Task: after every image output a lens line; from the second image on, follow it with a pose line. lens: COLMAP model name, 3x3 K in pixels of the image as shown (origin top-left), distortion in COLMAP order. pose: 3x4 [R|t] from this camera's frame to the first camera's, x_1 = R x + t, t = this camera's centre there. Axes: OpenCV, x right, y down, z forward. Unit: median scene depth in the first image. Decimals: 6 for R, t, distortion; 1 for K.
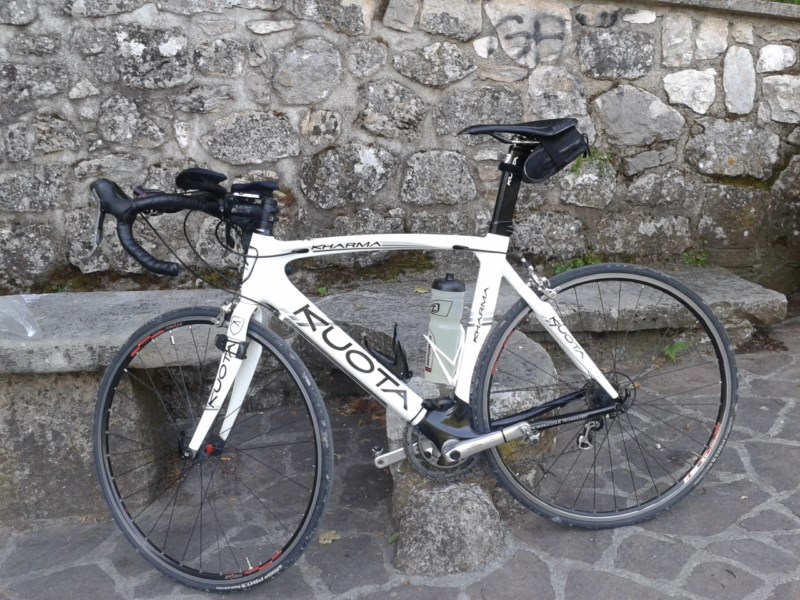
lens RADIAL K [[773.0, 0, 400.9], [0, 773.0, 277.7], [0, 0, 1]] dist [0.177699, -0.451962]
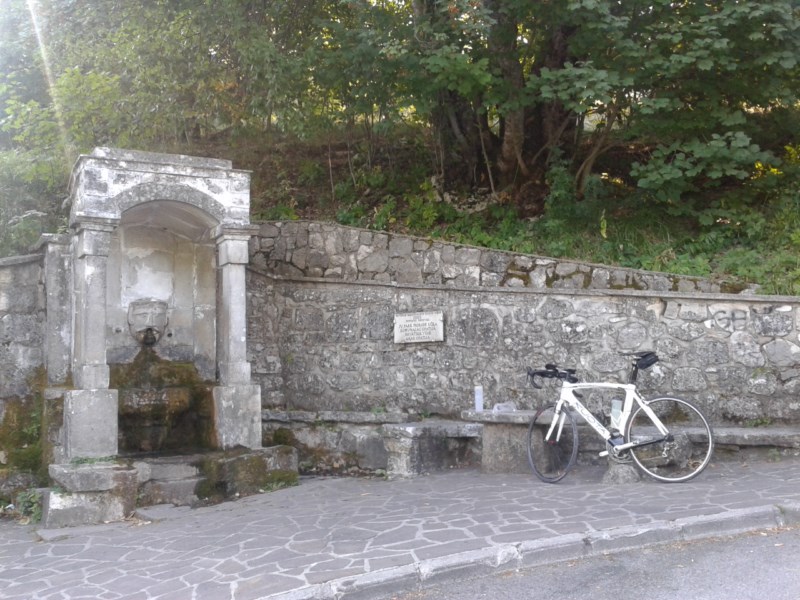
lens RADIAL K [[791.1, 0, 408.9], [0, 791.1, 298.2], [0, 0, 1]] dist [0.231213, -0.590672]
pose [[0.772843, -0.052073, -0.632457, 0.957961], [-0.129445, 0.962738, -0.237444, 0.322161], [0.621255, 0.265375, 0.737305, -1.365768]]
